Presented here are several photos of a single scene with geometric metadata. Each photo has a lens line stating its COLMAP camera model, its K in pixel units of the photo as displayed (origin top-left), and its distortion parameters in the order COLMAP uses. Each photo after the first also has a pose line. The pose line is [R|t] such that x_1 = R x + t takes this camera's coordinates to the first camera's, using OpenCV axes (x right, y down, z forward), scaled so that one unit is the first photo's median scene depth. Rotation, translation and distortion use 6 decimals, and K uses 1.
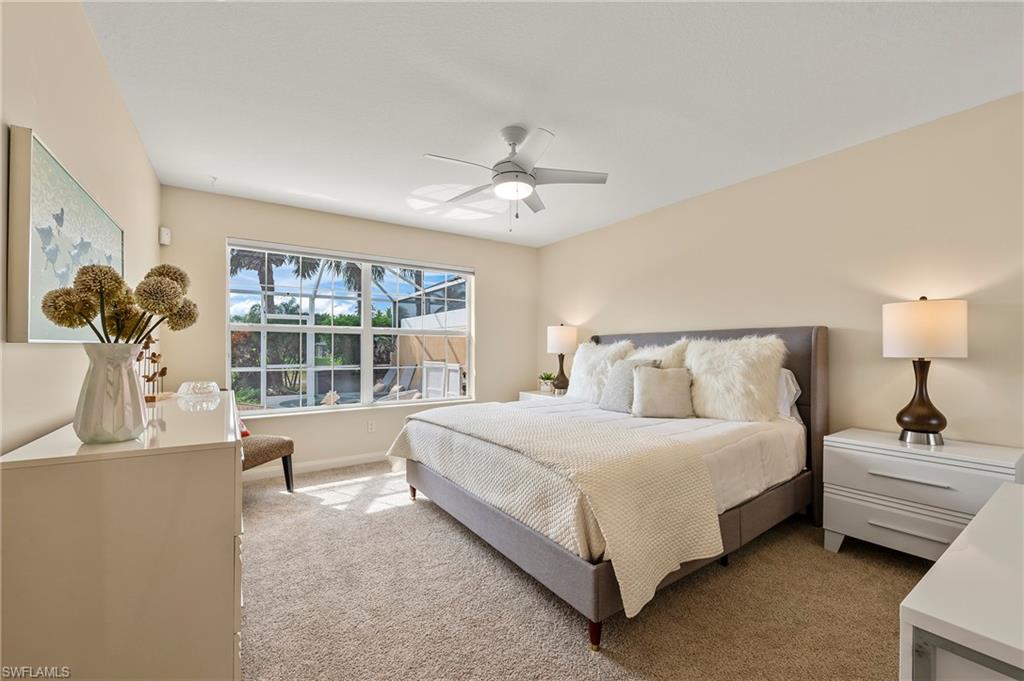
lens RADIAL K [[427.6, 0, 512.0], [0, 427.6, 340.5], [0, 0, 1]] dist [-0.001616, -0.000399]
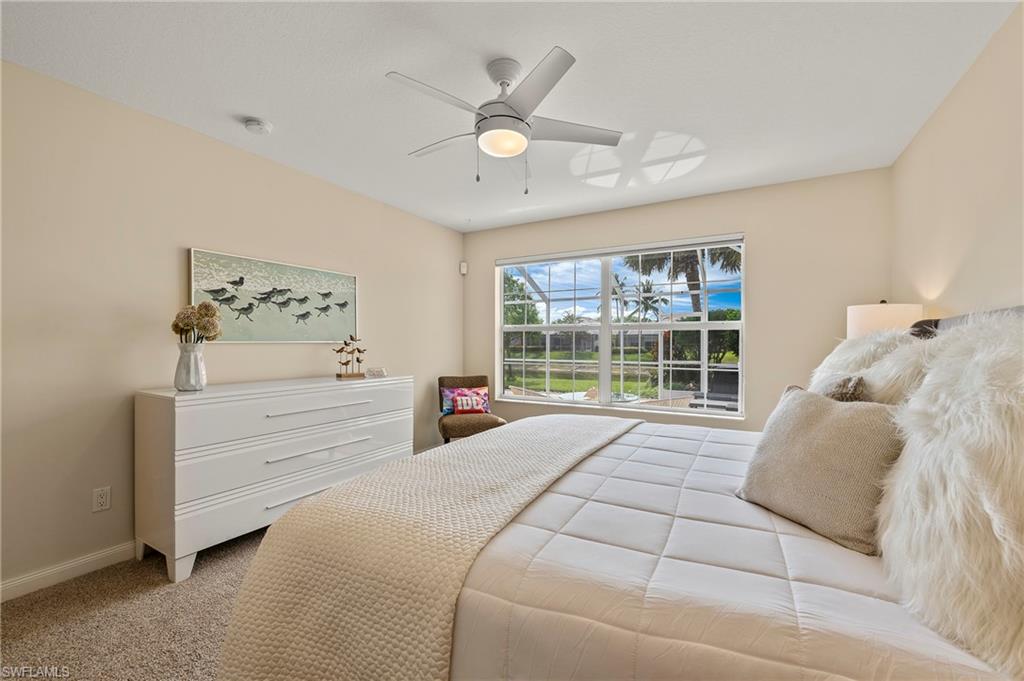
lens RADIAL K [[406.9, 0, 501.4], [0, 406.9, 340.6], [0, 0, 1]] dist [-0.000120, 0.000004]
pose [[0.427187, -0.007013, -0.904136, 0.457219], [0.011998, 0.999926, -0.002087, 0.007461], [0.904084, -0.009957, 0.427239, 0.458532]]
